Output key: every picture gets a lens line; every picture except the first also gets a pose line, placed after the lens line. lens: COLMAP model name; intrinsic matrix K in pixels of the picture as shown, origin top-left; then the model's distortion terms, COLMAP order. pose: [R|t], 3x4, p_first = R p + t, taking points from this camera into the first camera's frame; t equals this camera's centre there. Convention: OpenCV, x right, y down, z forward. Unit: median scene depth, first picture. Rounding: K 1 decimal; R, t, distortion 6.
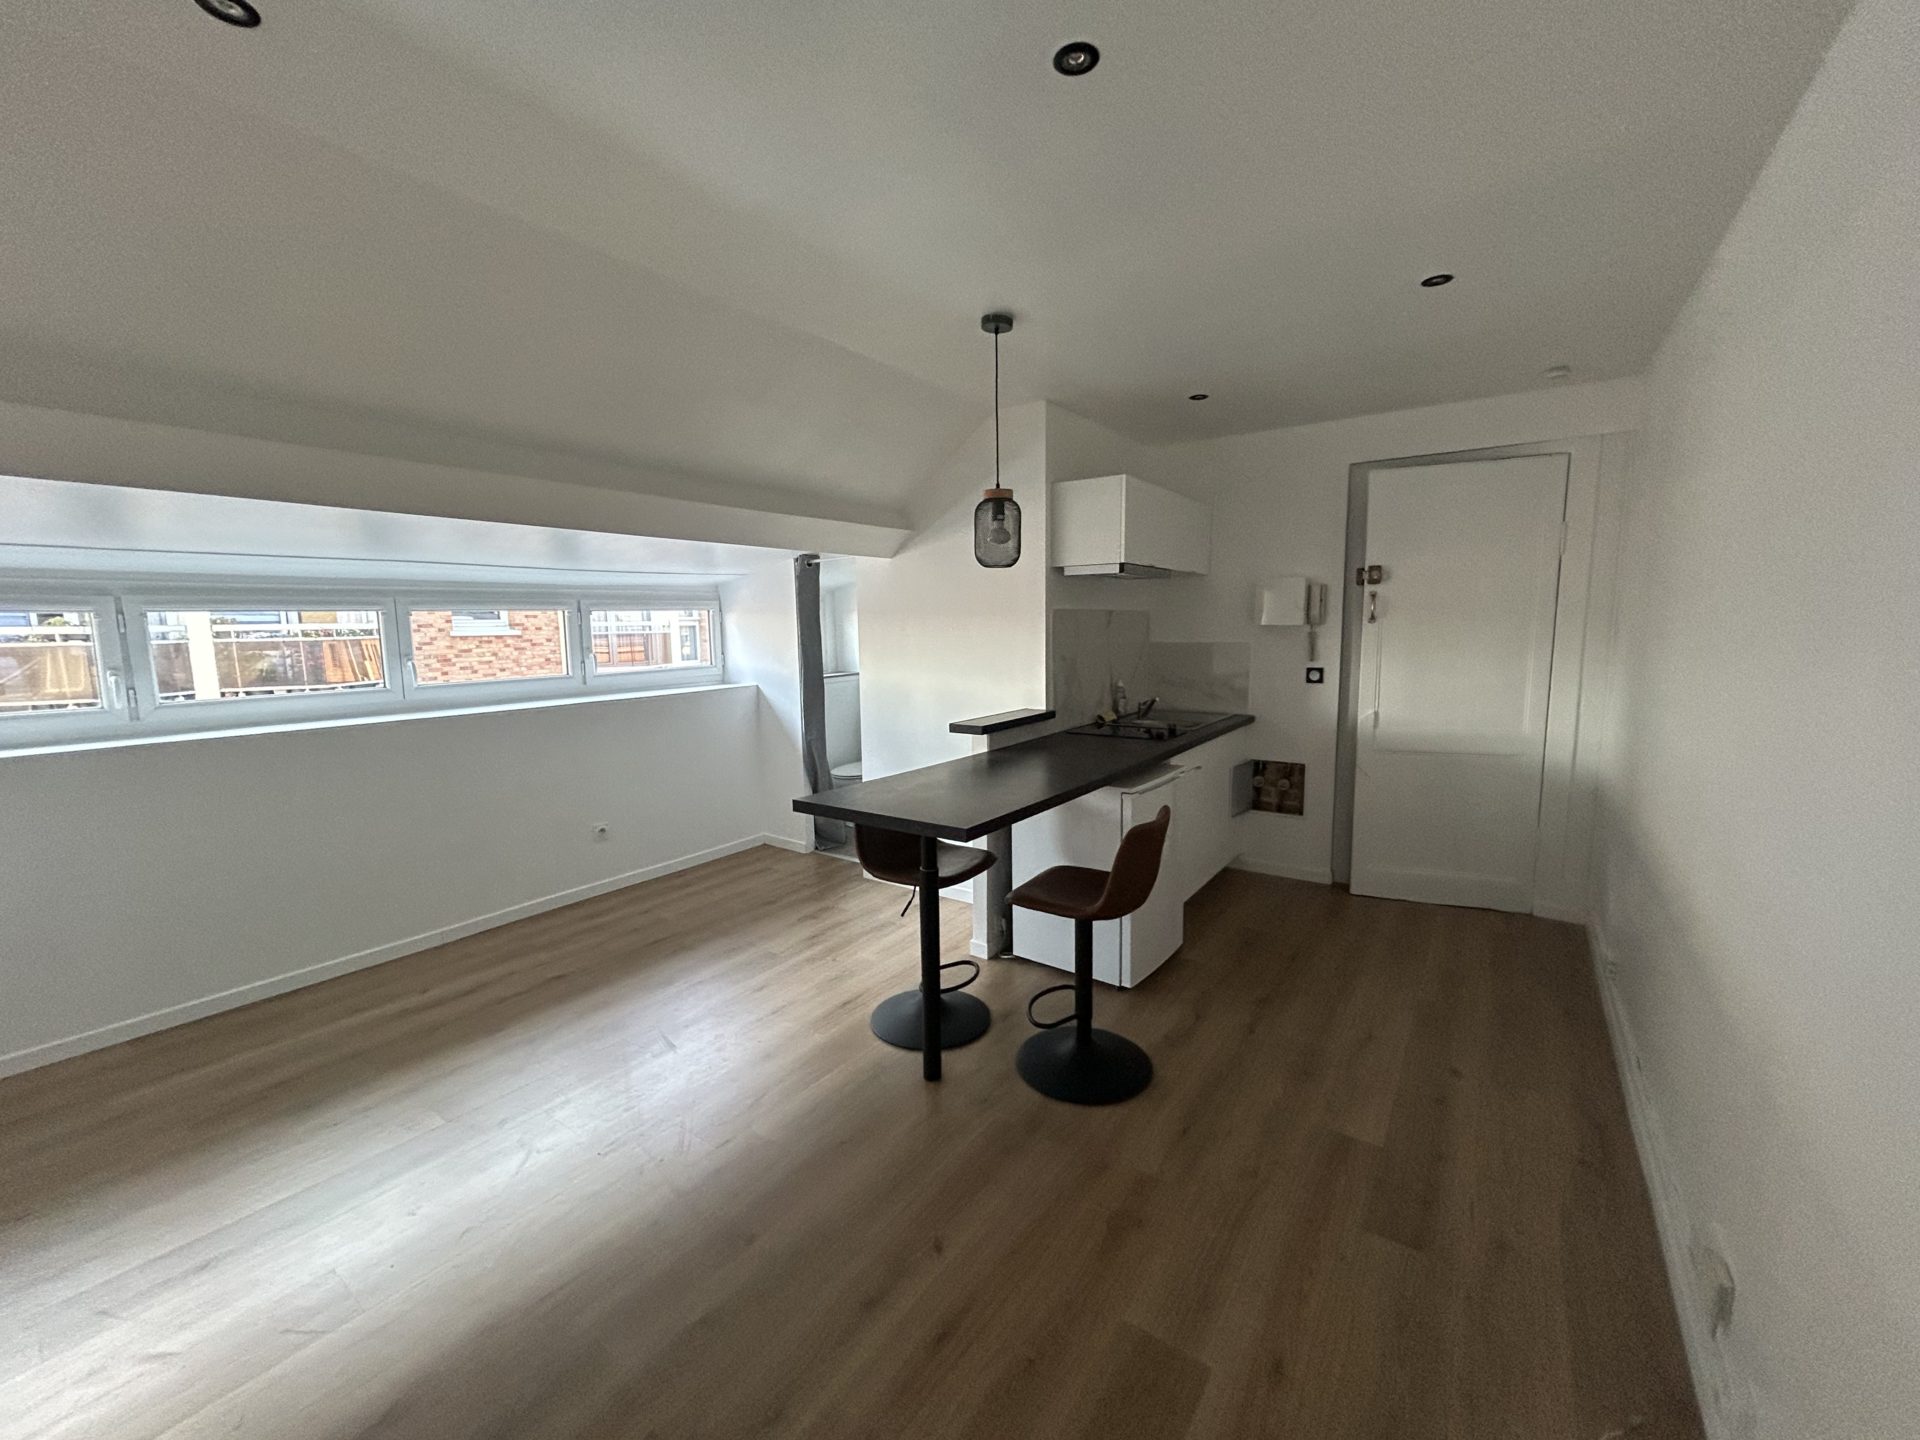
lens RADIAL K [[770.9, 0, 960.0], [0, 770.9, 720.0], [0, 0, 1]] dist [0.002128, -0.000172]
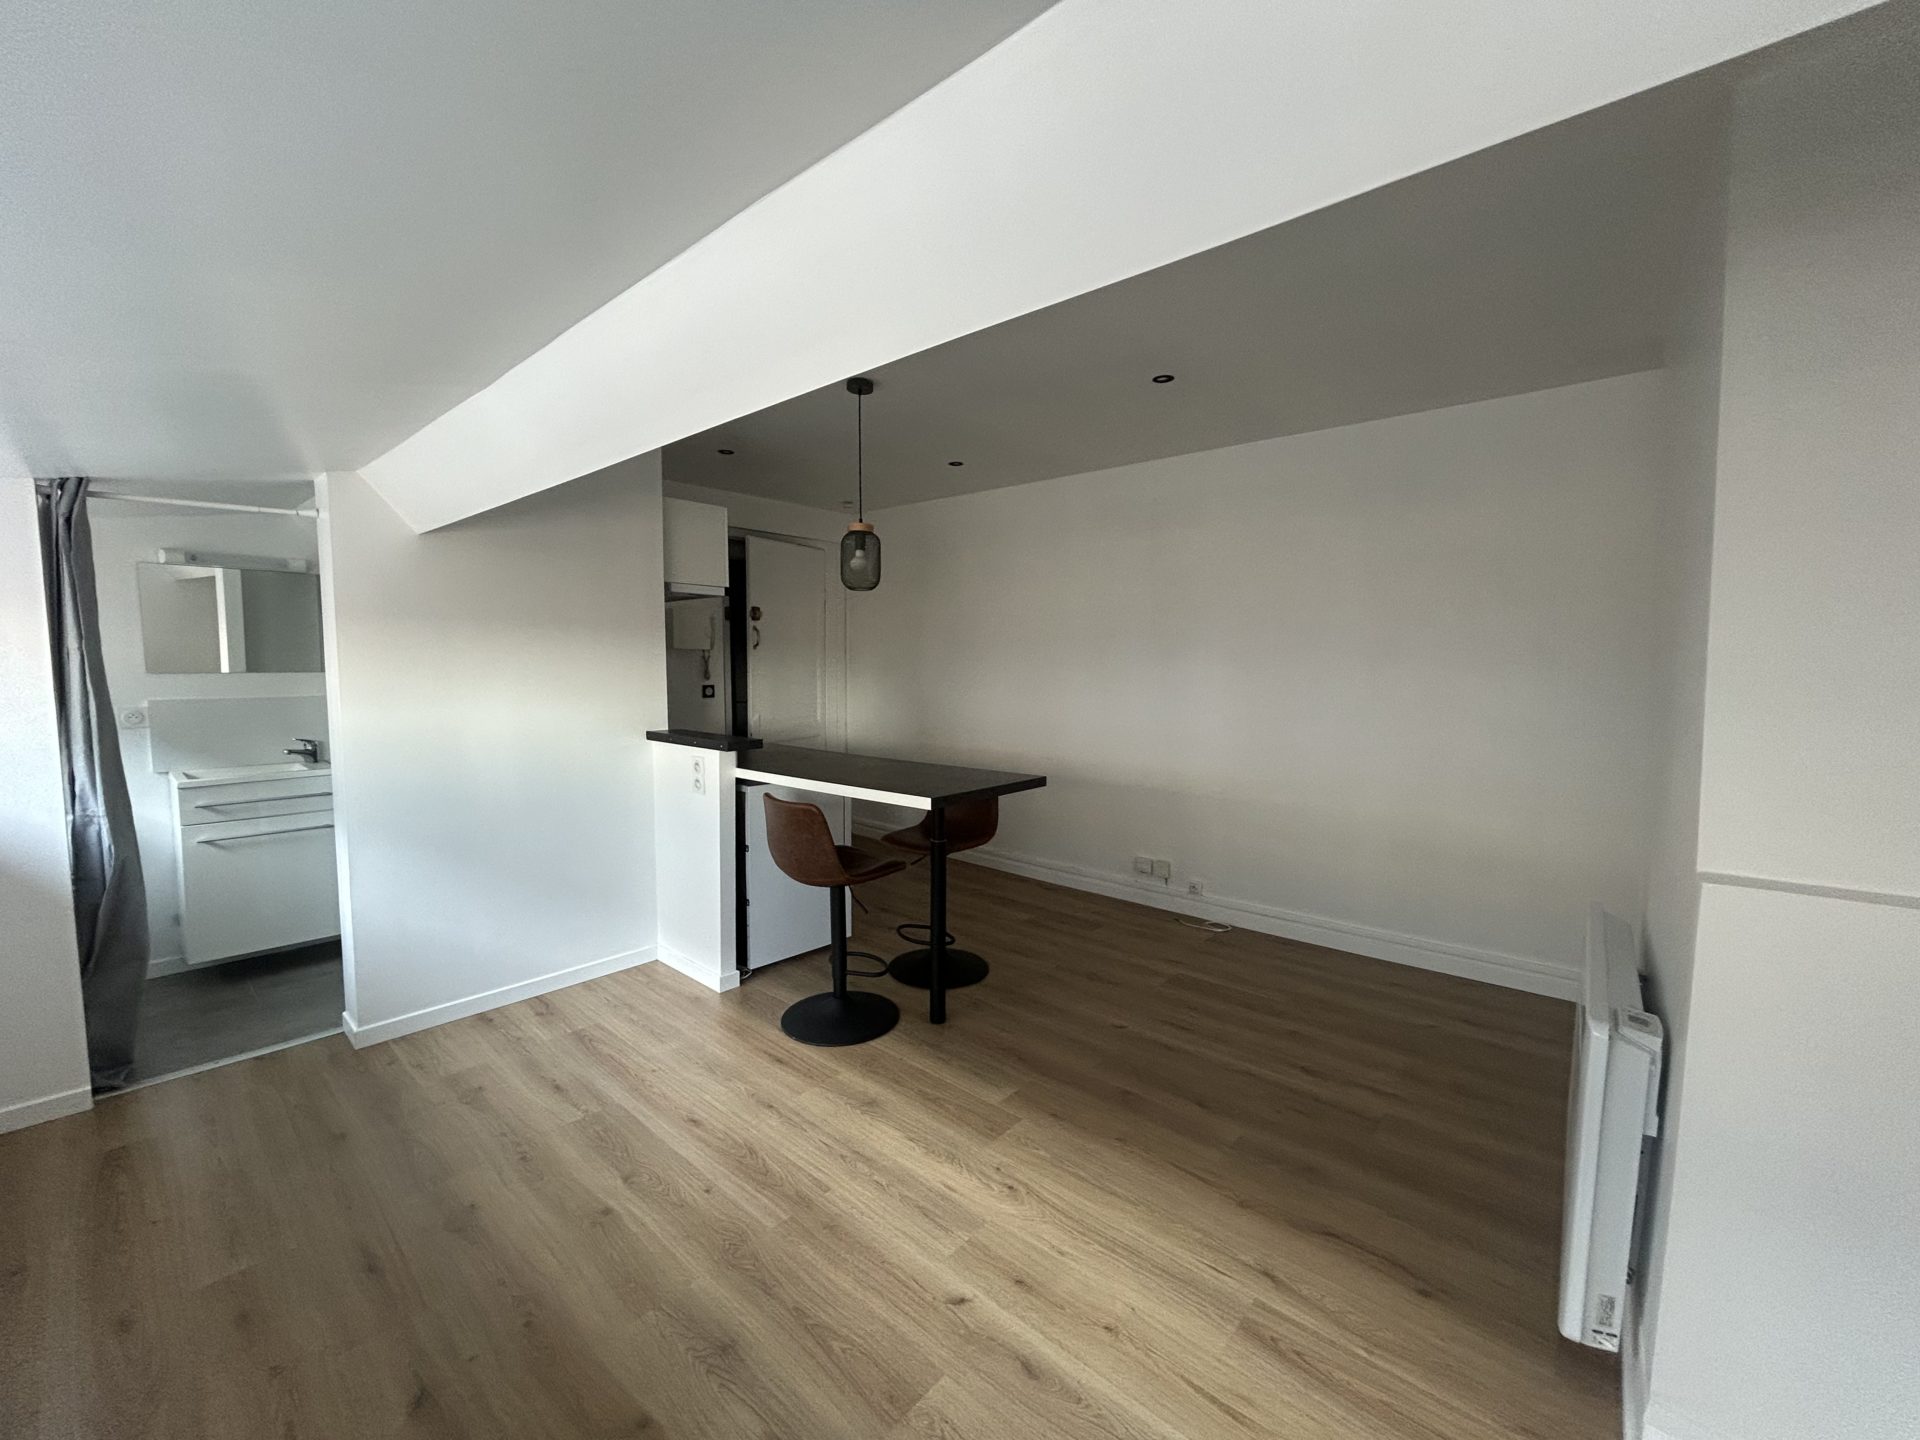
lens RADIAL K [[770.9, 0, 960.0], [0, 770.9, 720.0], [0, 0, 1]] dist [0.002128, -0.000172]
pose [[0.105105, -0.063337, 0.992442, -0.847179], [0.117385, 0.991783, 0.050863, -0.033870], [-0.987509, 0.111152, 0.111676, 0.571209]]
